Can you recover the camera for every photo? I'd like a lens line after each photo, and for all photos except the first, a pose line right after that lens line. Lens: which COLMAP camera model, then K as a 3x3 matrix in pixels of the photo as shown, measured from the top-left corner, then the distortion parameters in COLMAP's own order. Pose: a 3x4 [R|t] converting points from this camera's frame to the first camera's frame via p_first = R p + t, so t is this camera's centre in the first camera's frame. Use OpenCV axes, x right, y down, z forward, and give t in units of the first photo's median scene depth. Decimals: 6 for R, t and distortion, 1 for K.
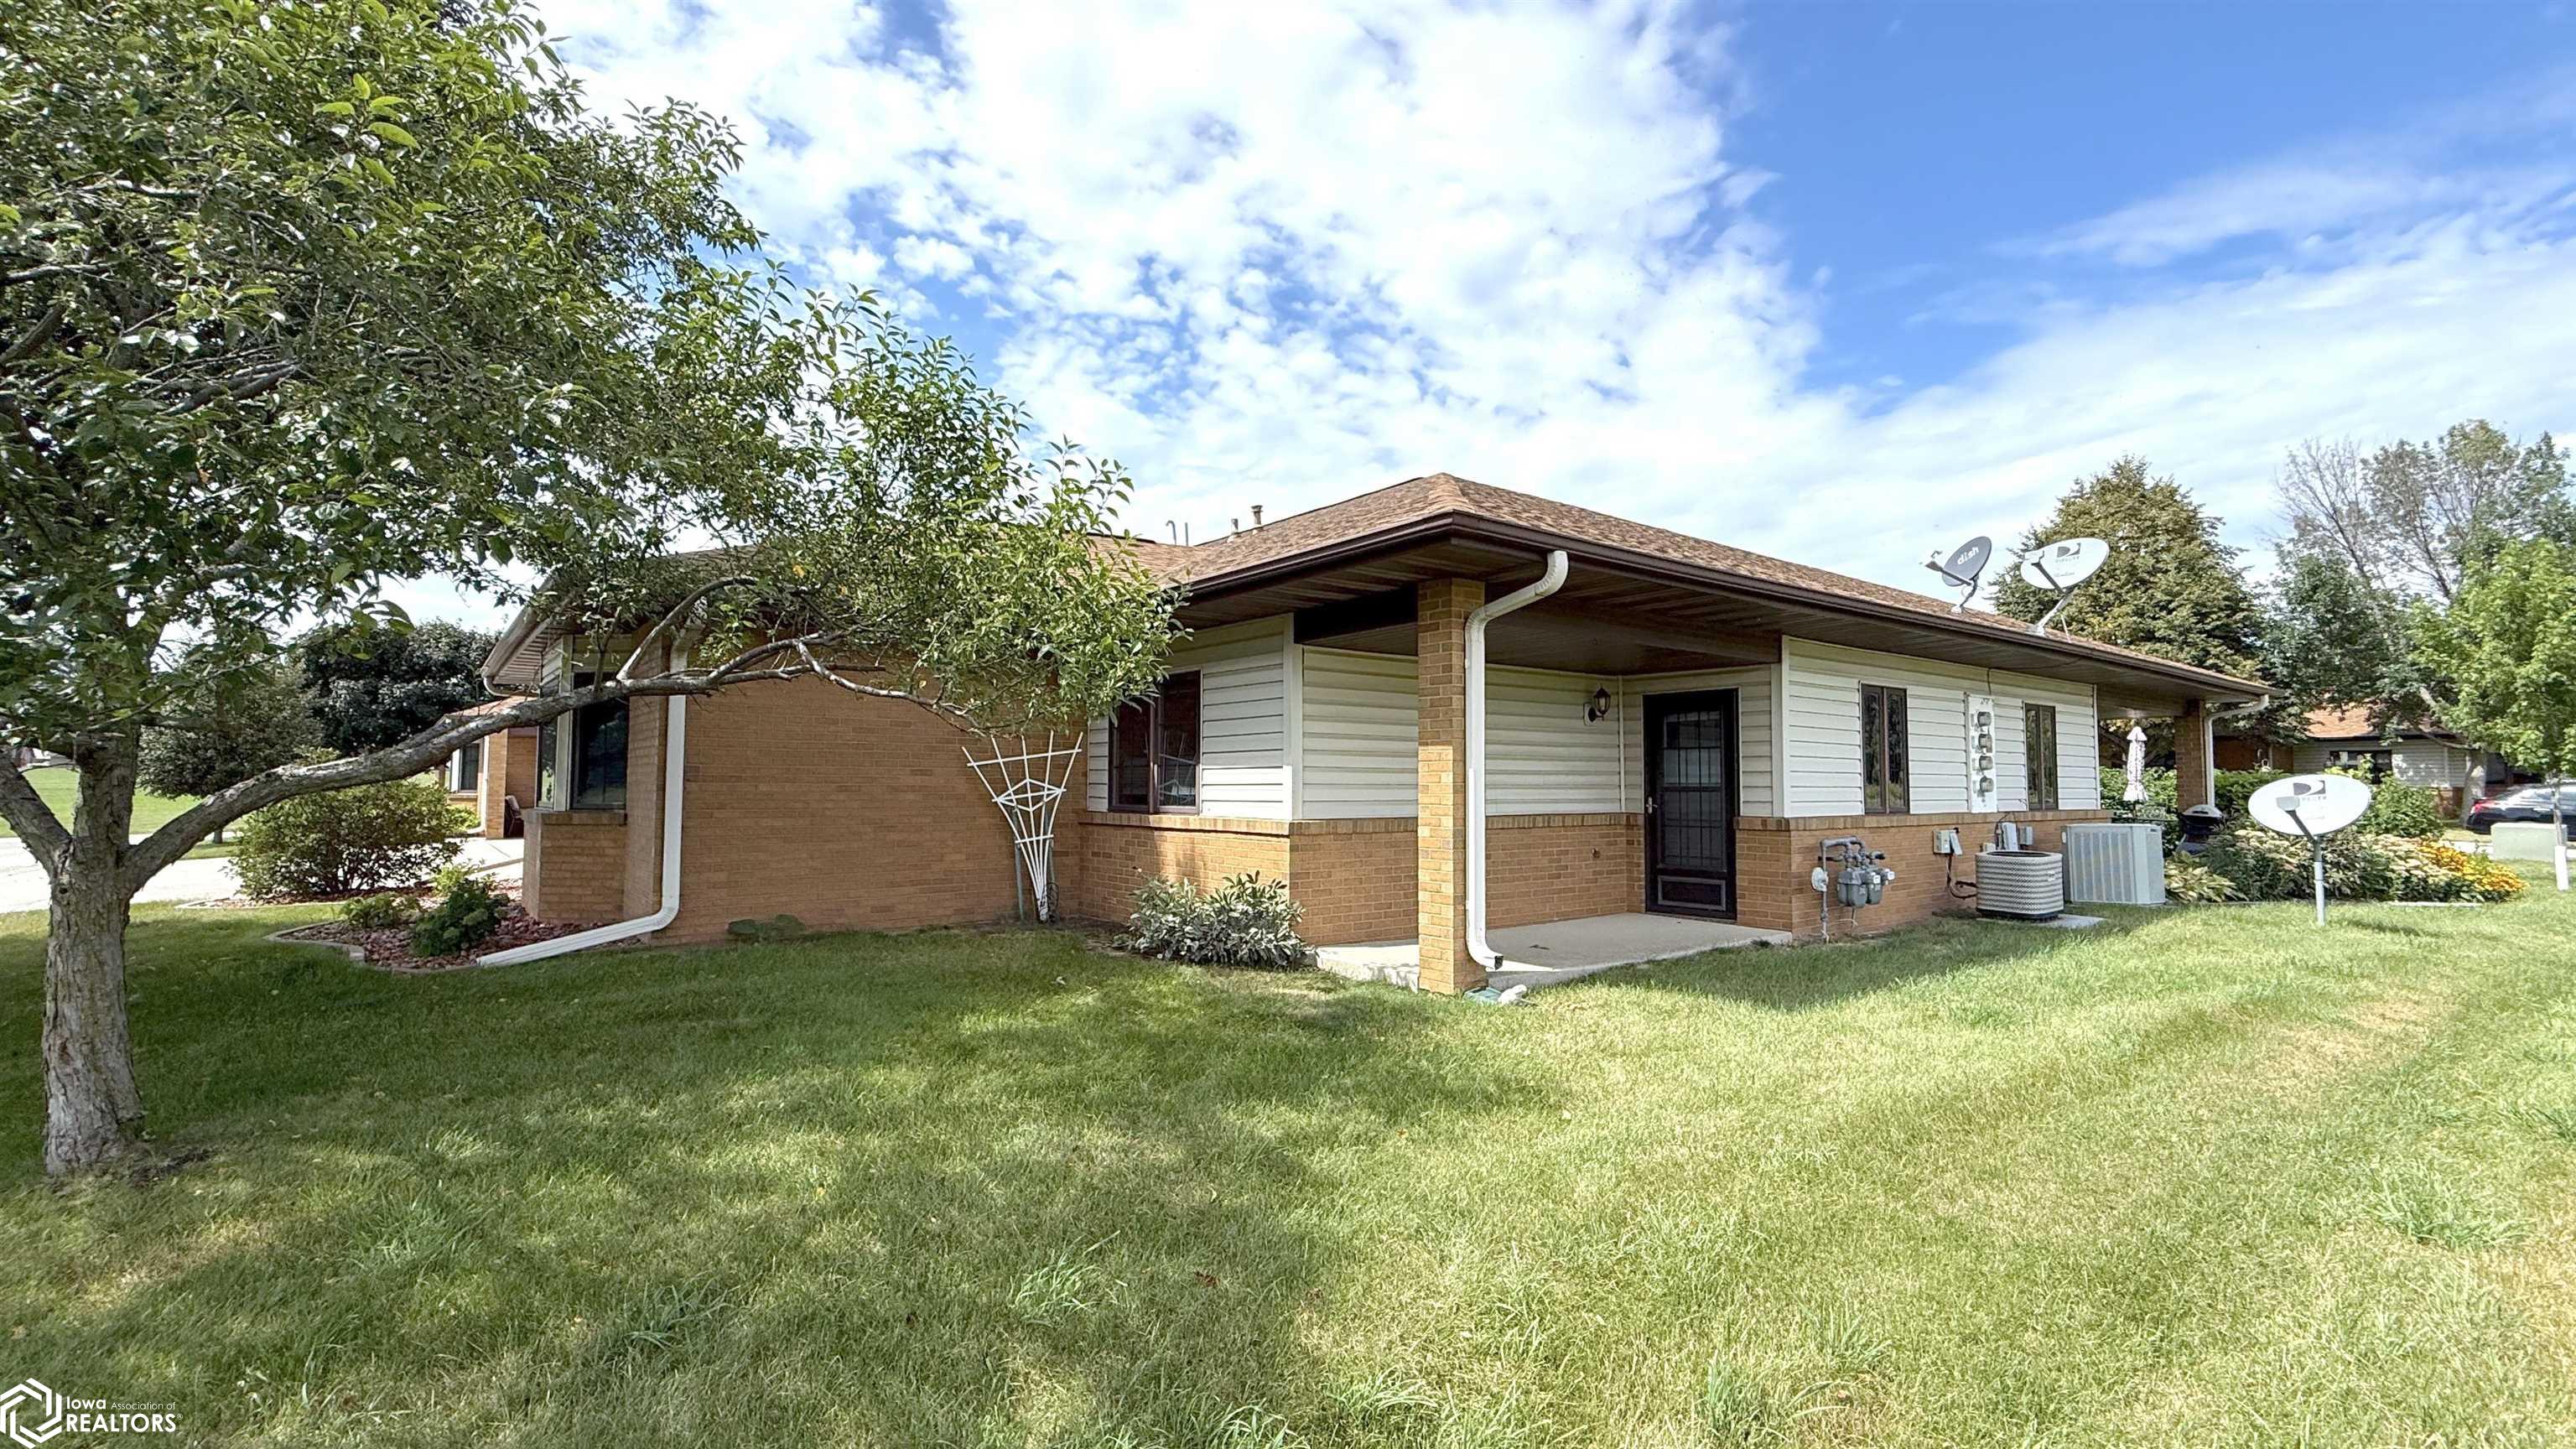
lens RADIAL K [[1152.2, 0, 1290.0], [0, 1152.2, 705.0], [0, 0, 1]] dist [-0.011871, -0.000086]
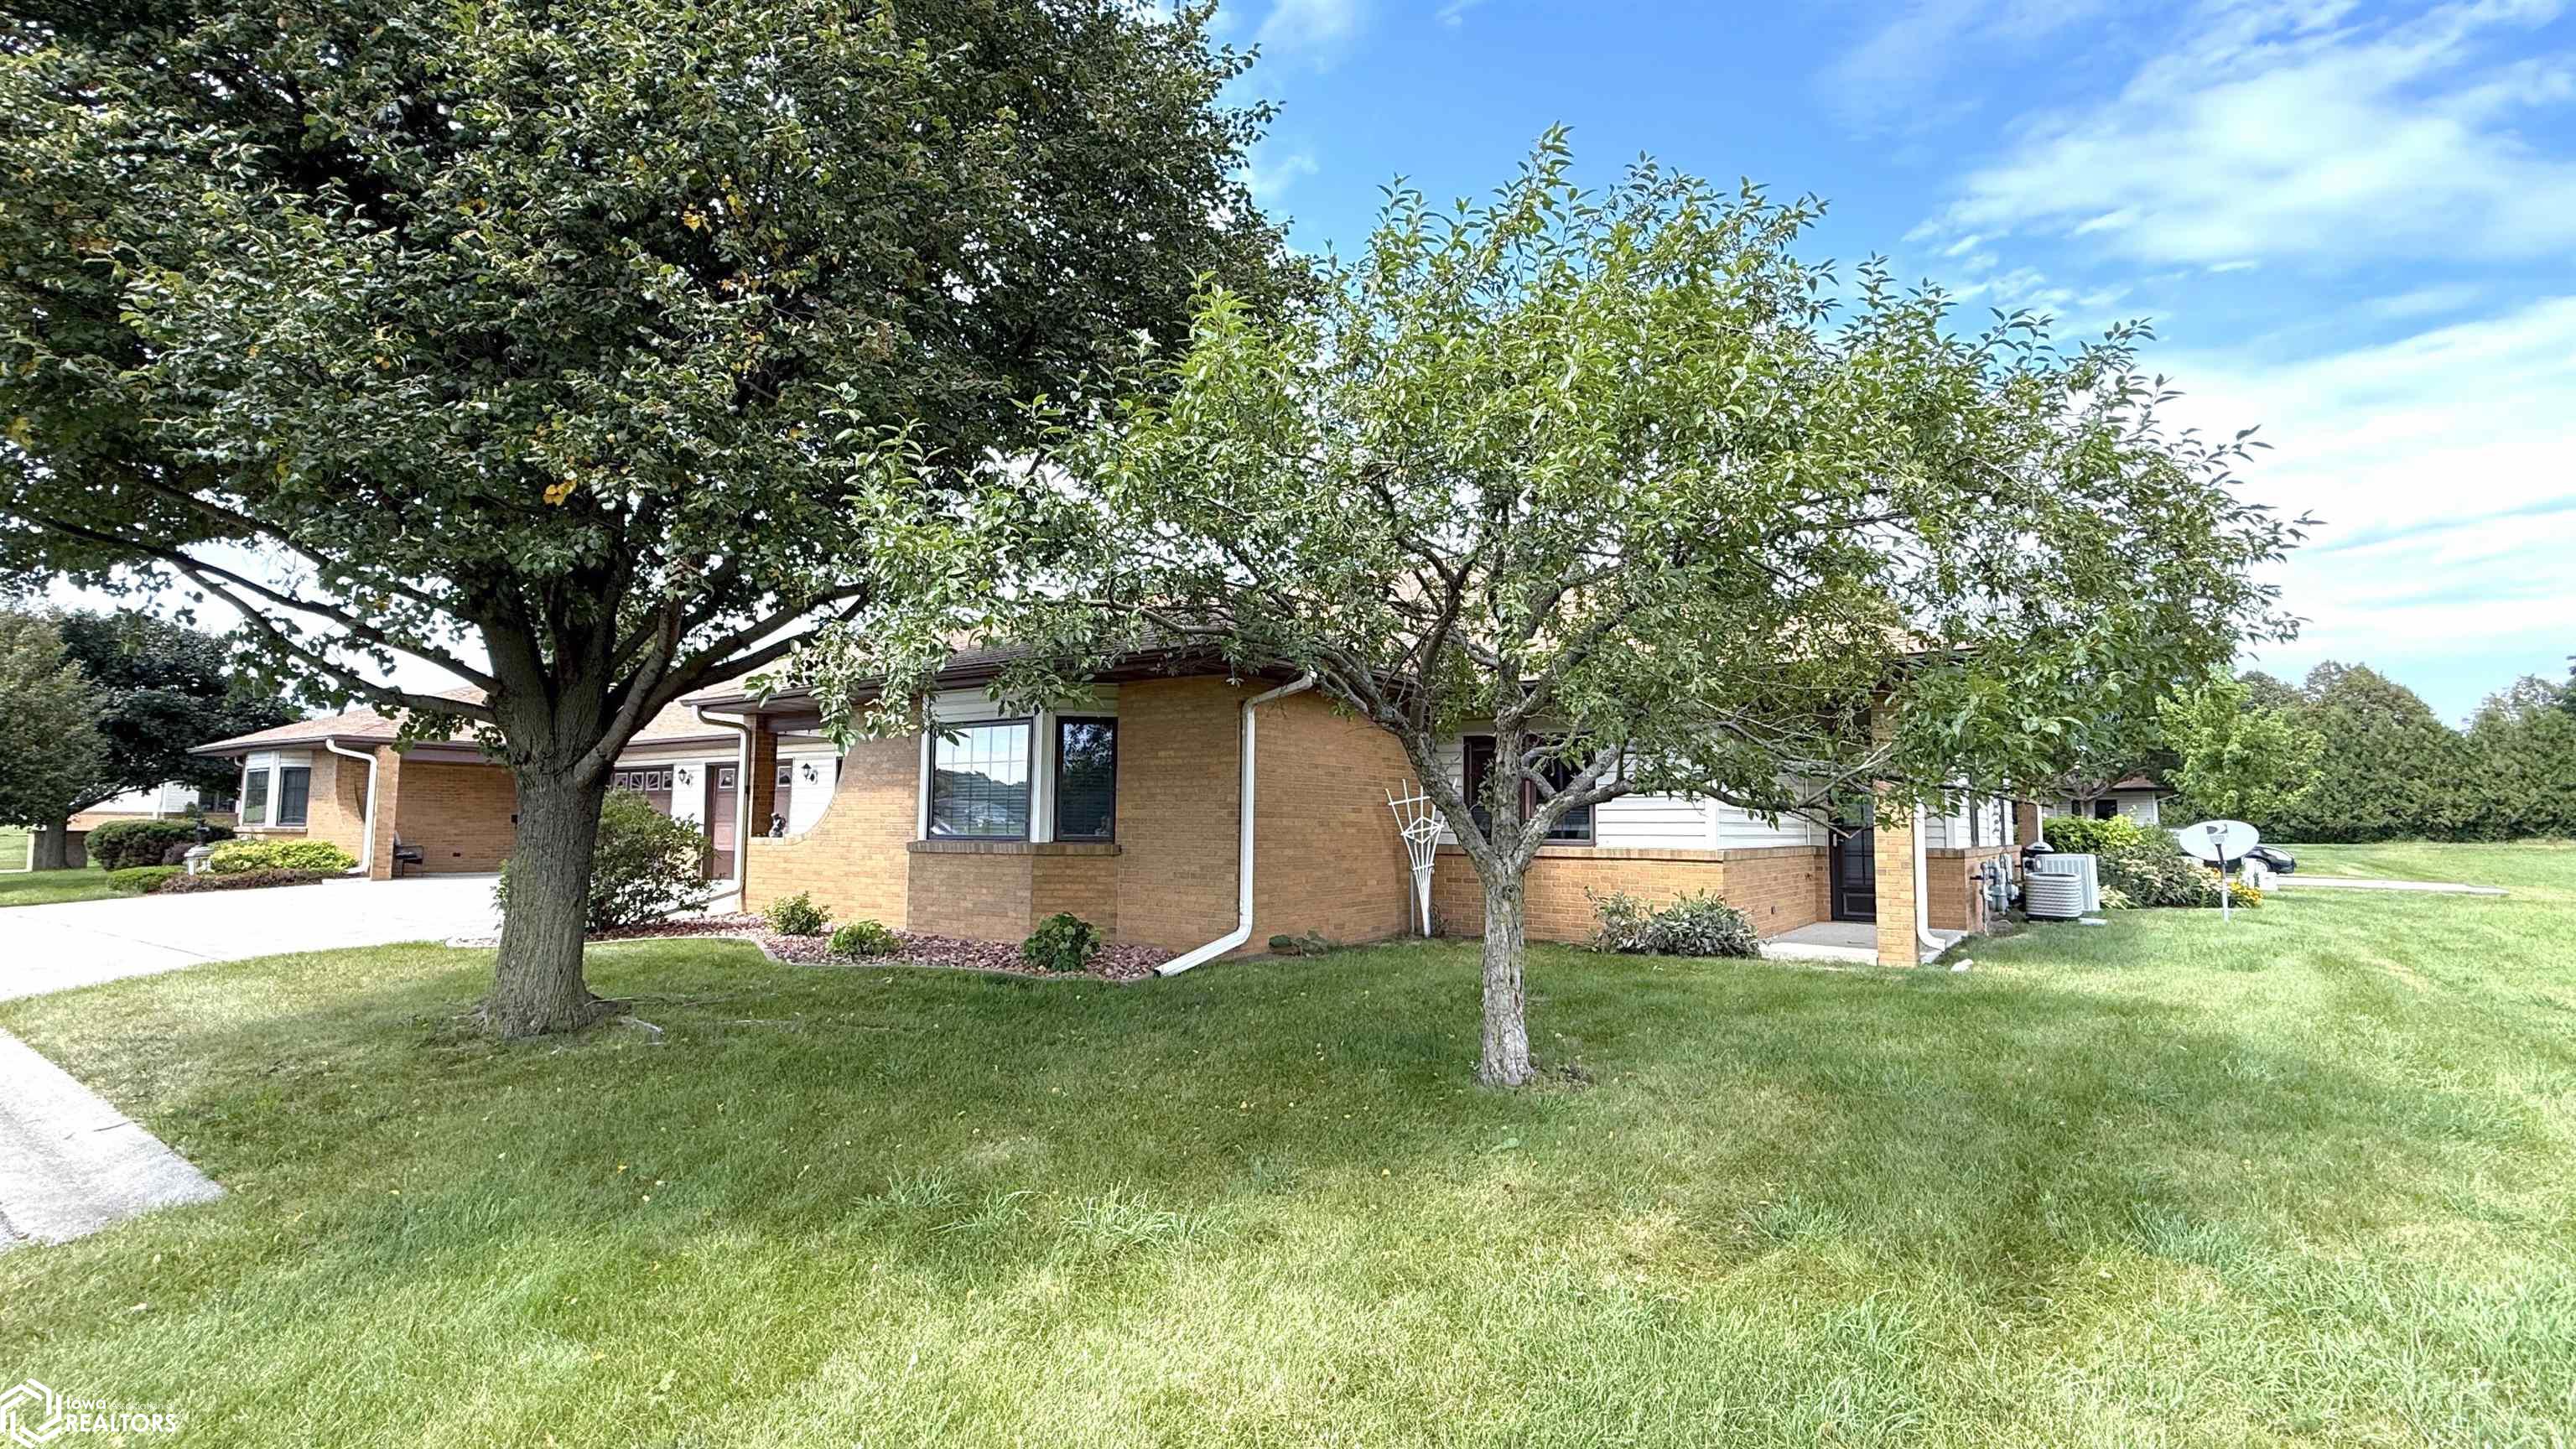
lens RADIAL K [[1215.7, 0, 1288.0], [0, 1215.7, 724.5], [0, 0, 1]] dist [-0.004793, -0.001258]
pose [[0.953186, 0.030804, 0.300812, -0.734242], [-0.026584, 0.999482, -0.018113, -0.004013], [-0.301215, 0.009268, 0.953511, -0.151260]]
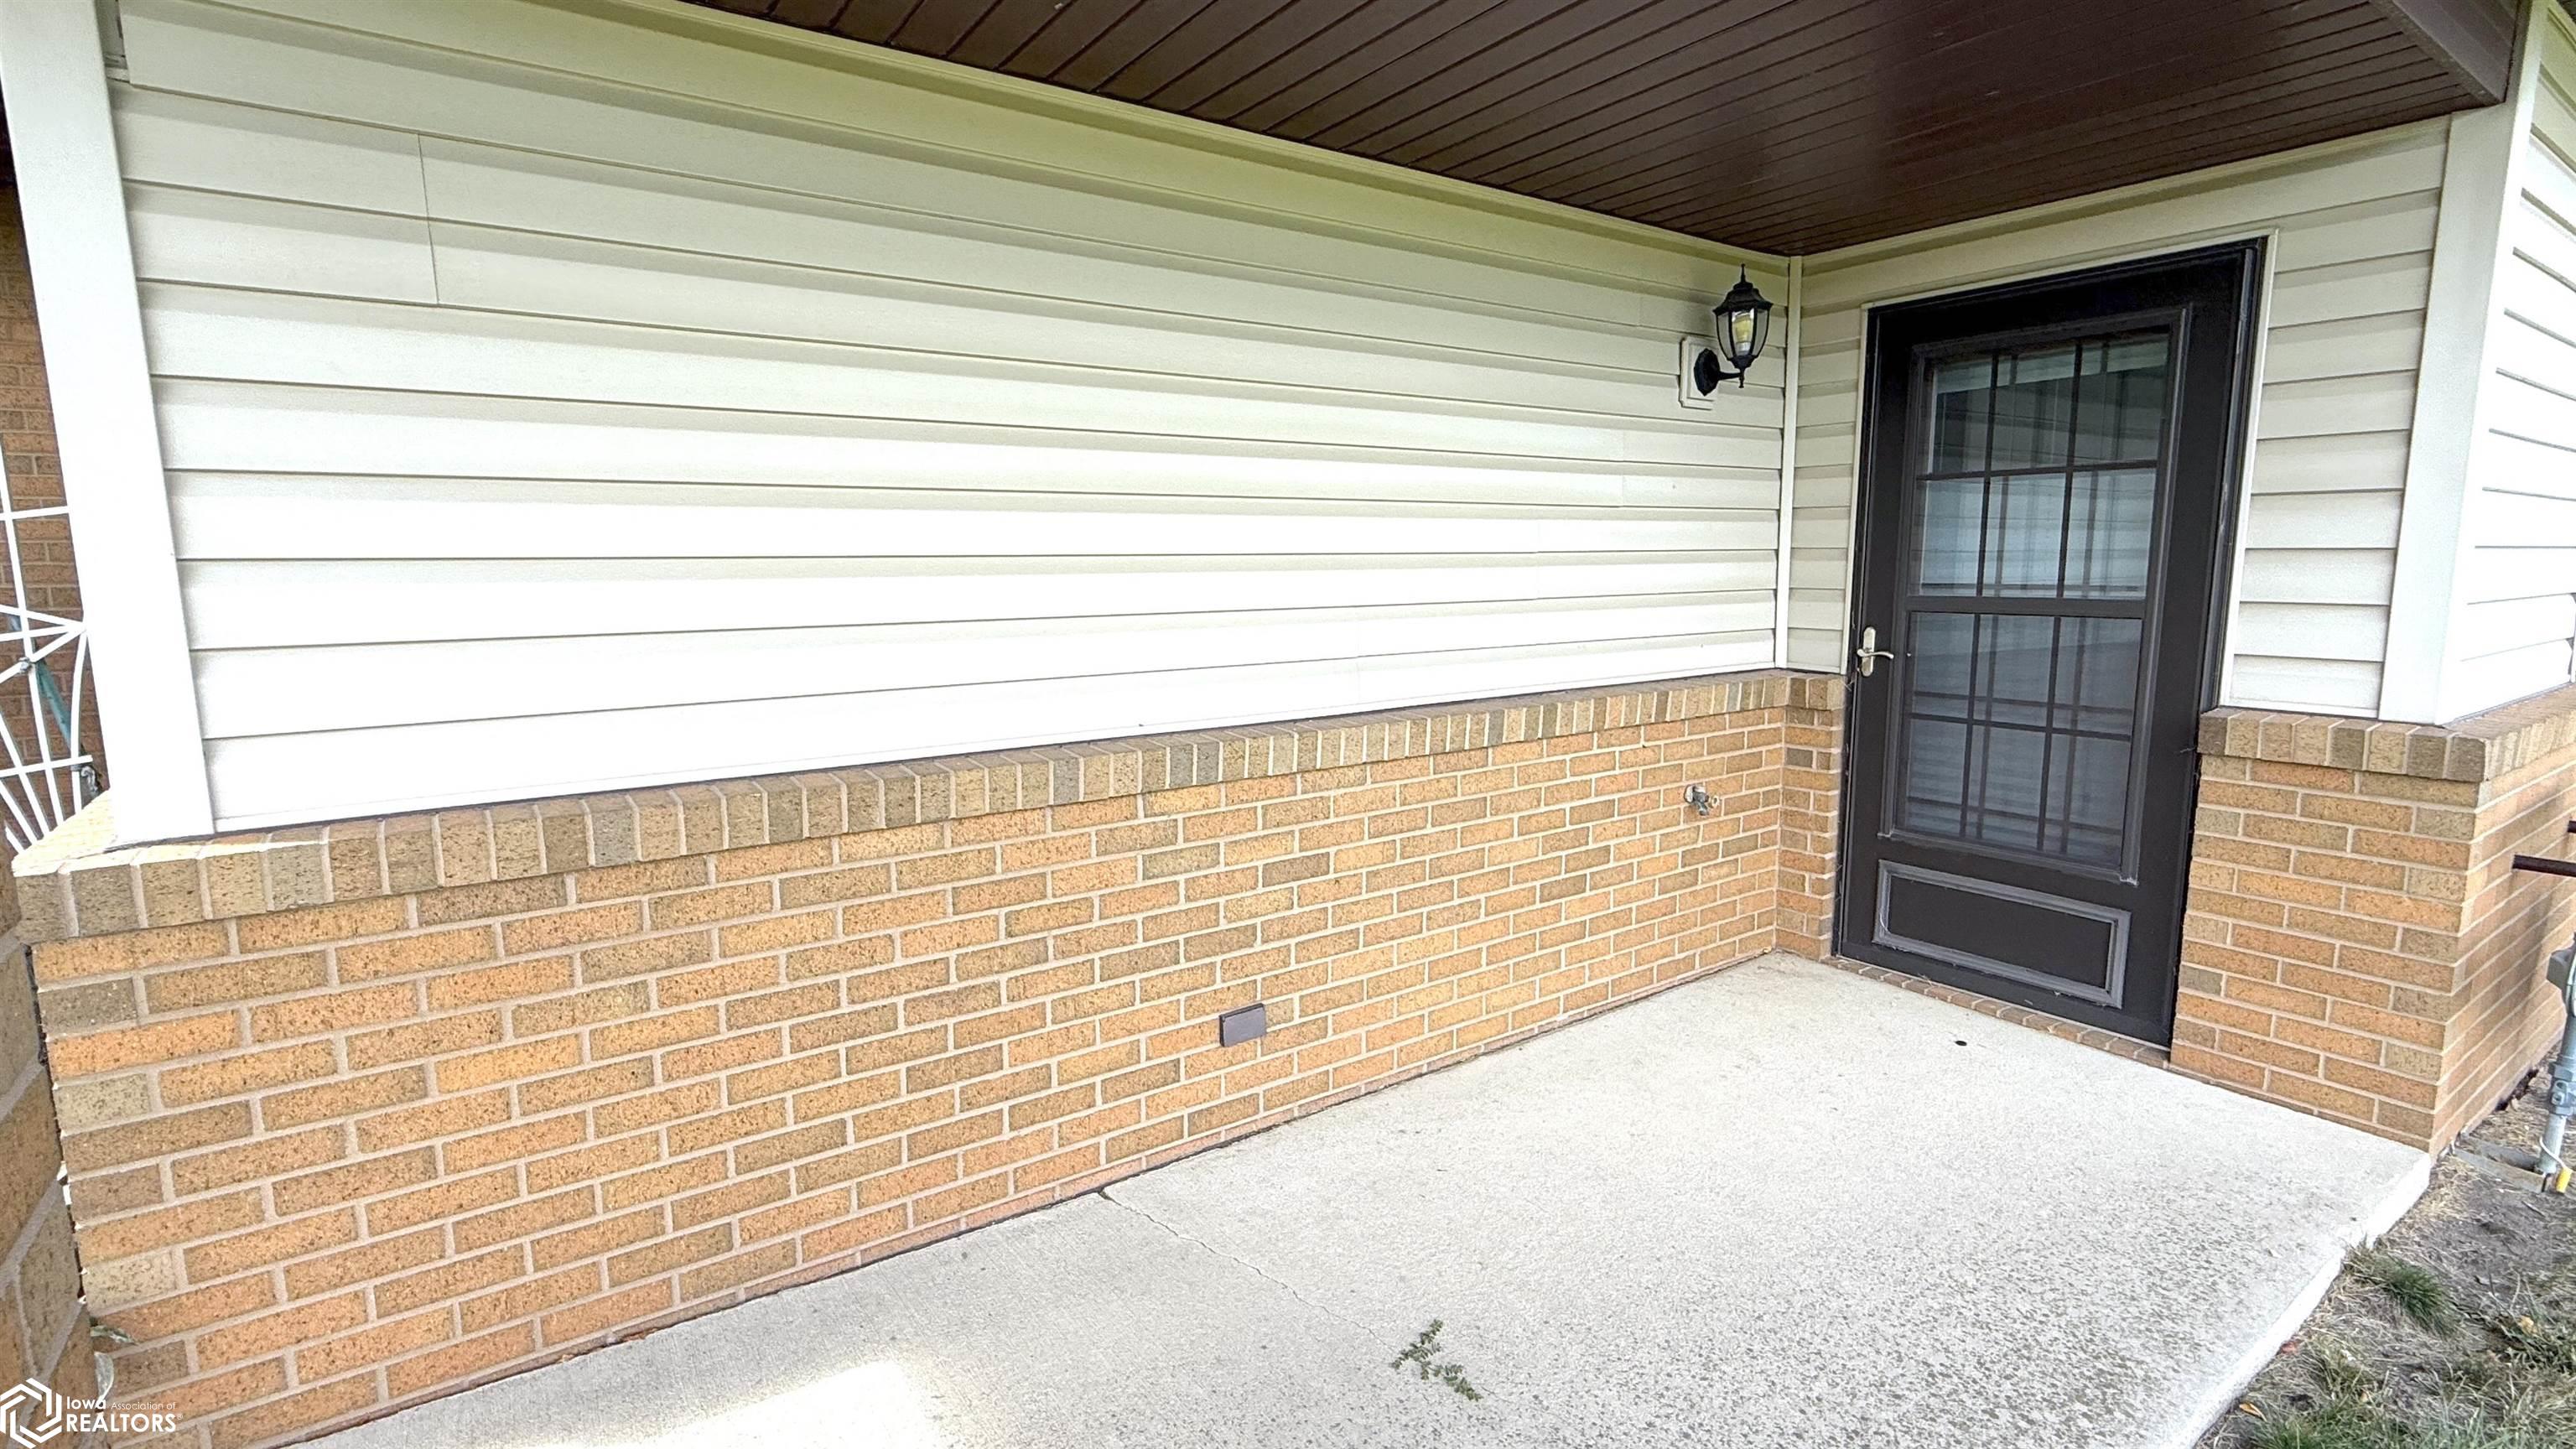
lens RADIAL K [[1215.7, 0, 1288.0], [0, 1215.7, 724.5], [0, 0, 1]] dist [-0.004793, -0.001258]
pose [[0.998657, -0.005776, -0.051495, 0.167746], [0.016267, 0.978475, 0.205724, 0.033933], [0.049198, -0.206285, 0.977254, 0.662710]]
